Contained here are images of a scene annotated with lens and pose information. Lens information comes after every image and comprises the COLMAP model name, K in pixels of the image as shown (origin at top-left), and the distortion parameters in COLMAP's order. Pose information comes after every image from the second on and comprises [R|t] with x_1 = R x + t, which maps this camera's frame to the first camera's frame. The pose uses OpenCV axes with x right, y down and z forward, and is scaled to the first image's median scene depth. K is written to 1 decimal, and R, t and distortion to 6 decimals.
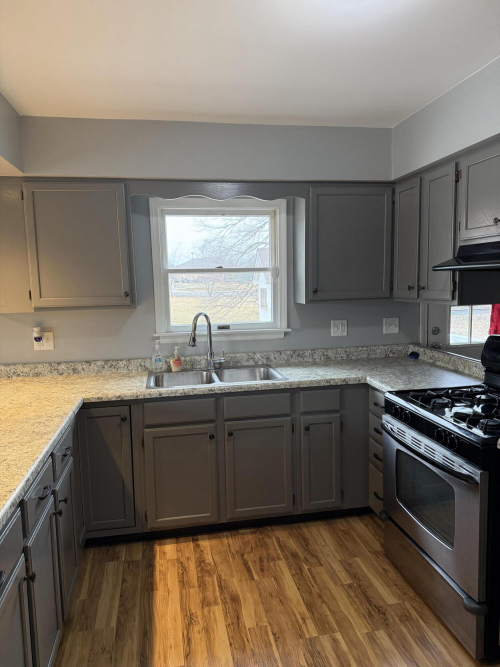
lens RADIAL K [[472.6, 0, 248.9], [0, 472.6, 333.6], [0, 0, 1]] dist [0.069205, -0.094582]
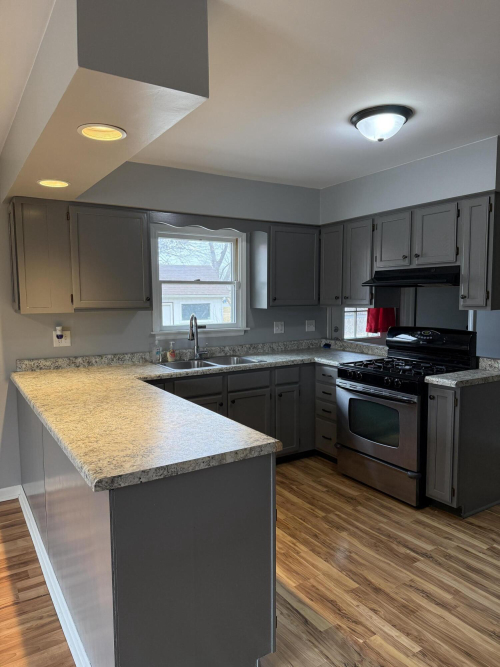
lens RADIAL K [[472.6, 0, 246.1], [0, 472.6, 335.5], [0, 0, 1]] dist [0.069205, -0.094582]
pose [[0.926691, -0.014508, 0.375543, -0.455677], [0.028617, 0.999078, -0.032019, 0.058858], [-0.374732, 0.040418, 0.926252, -0.250348]]
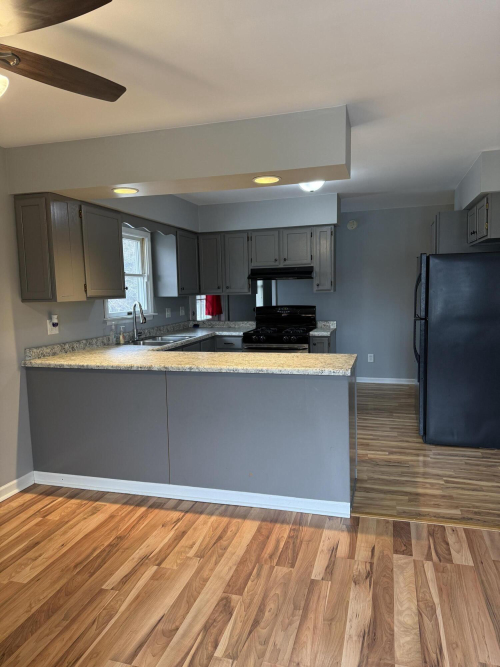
lens RADIAL K [[472.6, 0, 254.3], [0, 472.6, 337.9], [0, 0, 1]] dist [0.069205, -0.094582]
pose [[0.435321, -0.079836, 0.896729, -1.325559], [0.117258, 0.992603, 0.031448, 0.066967], [-0.892607, 0.091459, 0.441462, -0.005350]]
